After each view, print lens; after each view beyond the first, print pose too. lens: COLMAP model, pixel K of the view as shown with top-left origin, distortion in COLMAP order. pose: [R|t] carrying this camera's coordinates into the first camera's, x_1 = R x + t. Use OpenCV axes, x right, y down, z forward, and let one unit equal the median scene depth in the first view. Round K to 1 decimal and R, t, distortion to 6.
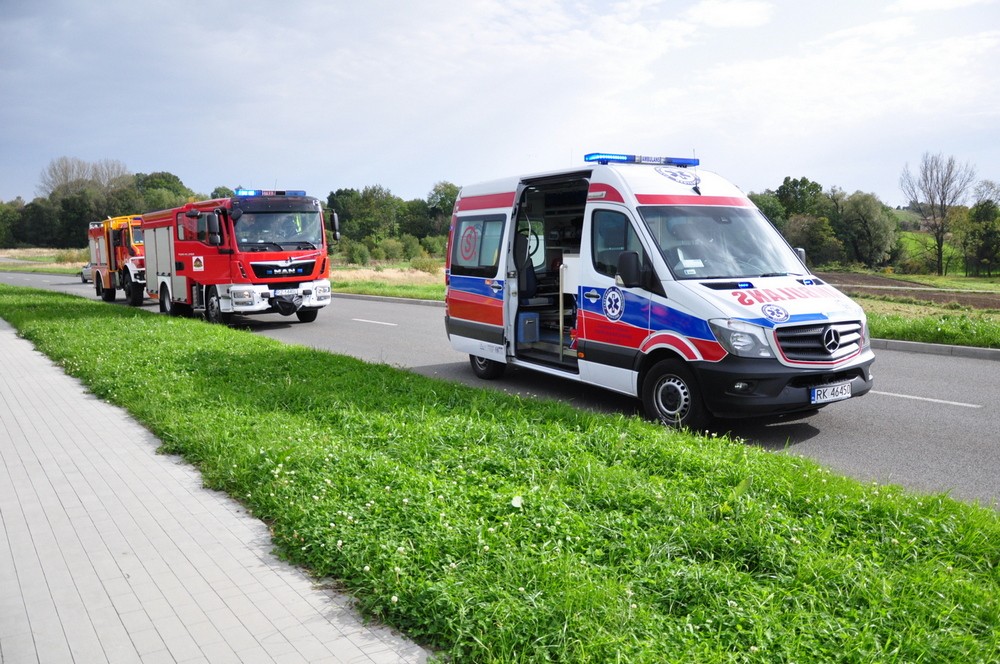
lens RADIAL K [[813.0, 0, 504.8], [0, 813.0, 338.7], [0, 0, 1]] dist [-0.139633, 0.144107]
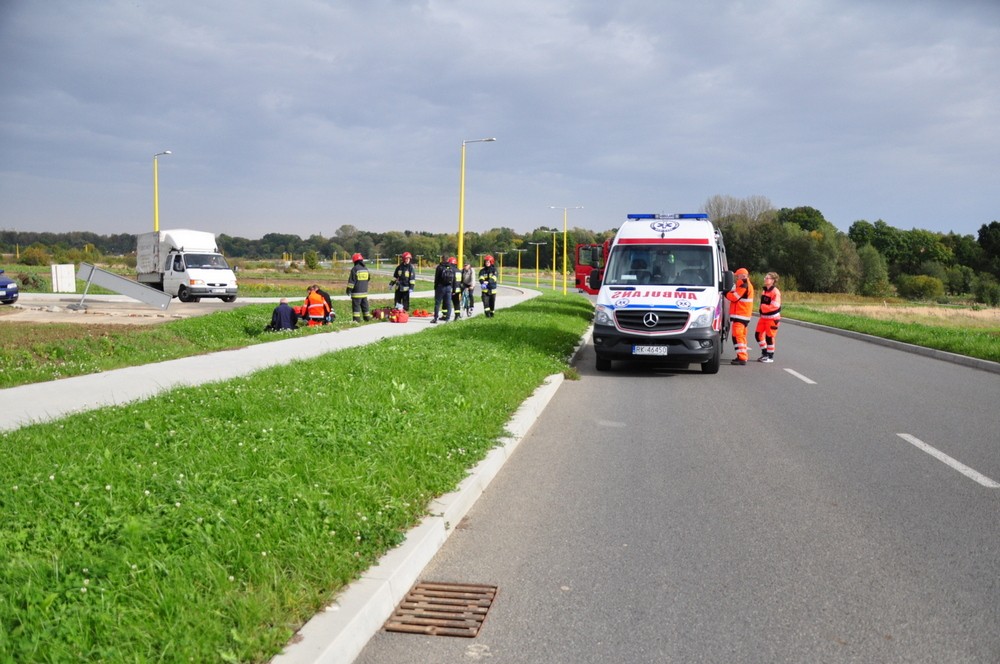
lens RADIAL K [[813.0, 0, 504.8], [0, 813.0, 338.7], [0, 0, 1]] dist [-0.139633, 0.144107]
pose [[0.718238, 0.072571, -0.692002, 0.817286], [-0.100899, 0.994897, -0.000389, 0.043896], [0.688443, 0.070102, 0.721895, -0.292094]]
